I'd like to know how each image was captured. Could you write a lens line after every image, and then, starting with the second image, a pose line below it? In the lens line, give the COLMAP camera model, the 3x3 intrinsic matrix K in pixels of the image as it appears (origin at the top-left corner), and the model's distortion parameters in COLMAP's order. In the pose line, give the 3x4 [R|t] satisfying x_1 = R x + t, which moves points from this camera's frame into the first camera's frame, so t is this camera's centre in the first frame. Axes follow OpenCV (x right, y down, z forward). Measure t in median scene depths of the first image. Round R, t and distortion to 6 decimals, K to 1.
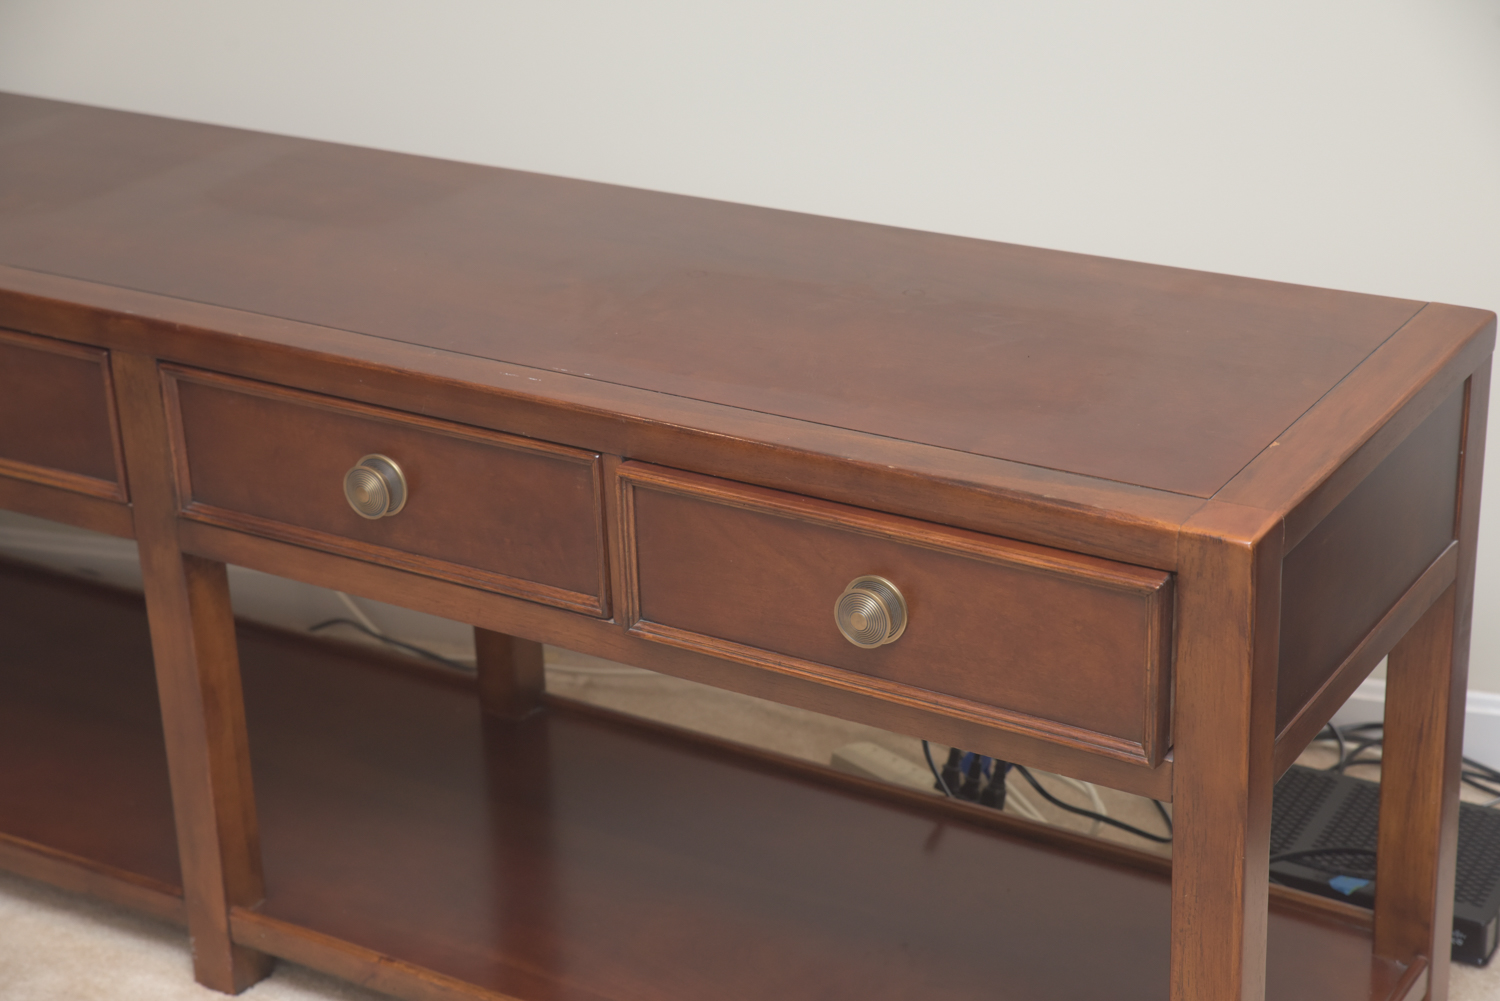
lens RADIAL K [[2718.2, 0, 785.9], [0, 2718.2, 502.5], [0, 0, 1]] dist [0.161824, 0.301769]
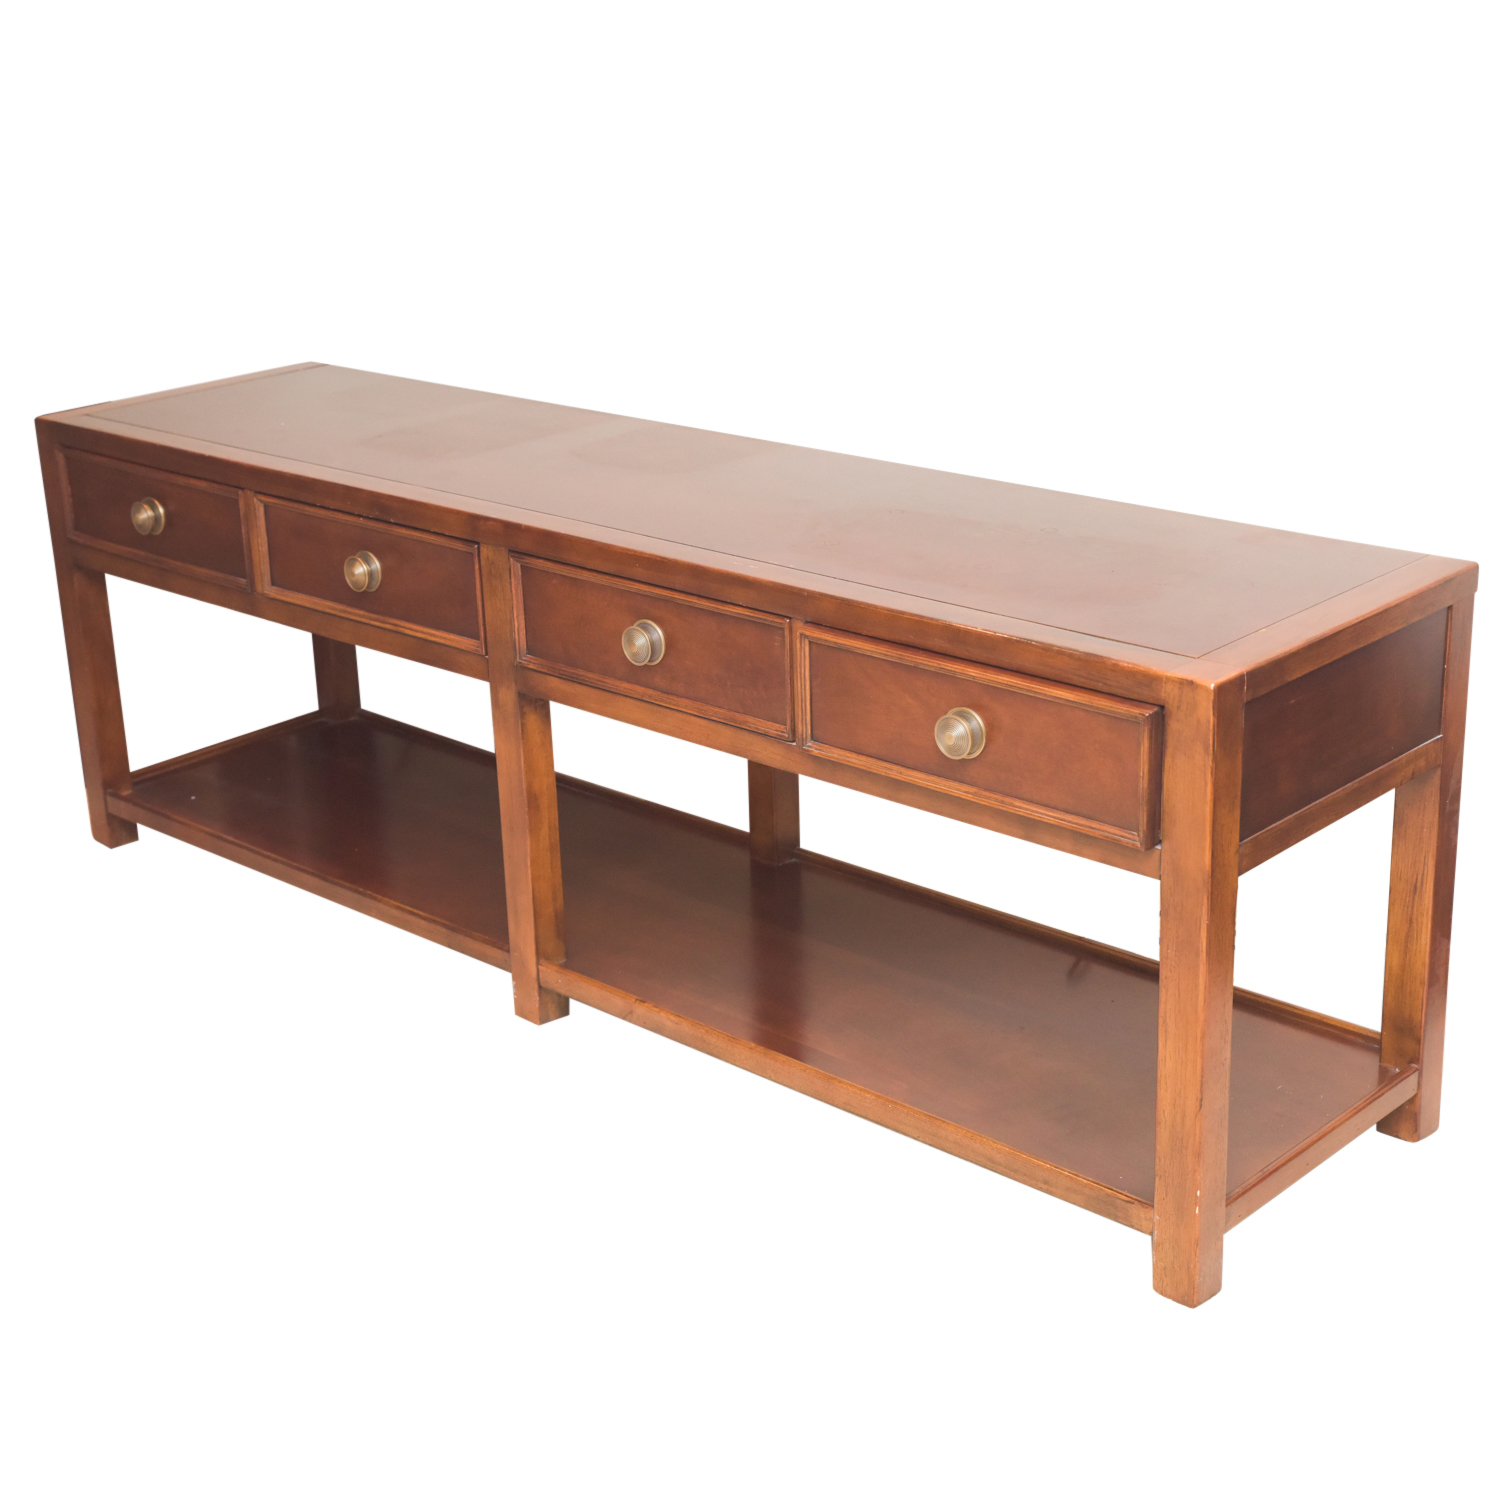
lens RADIAL K [[2476.7, 0, 750.0], [0, 2476.7, 750.0], [0, 0, 1]] dist [0.044875, 0.034577]
pose [[0.978768, 0.068748, -0.193100, 0.160278], [-0.078105, 0.996091, -0.041263, 0.102355], [0.189508, 0.055469, 0.980311, -0.244690]]
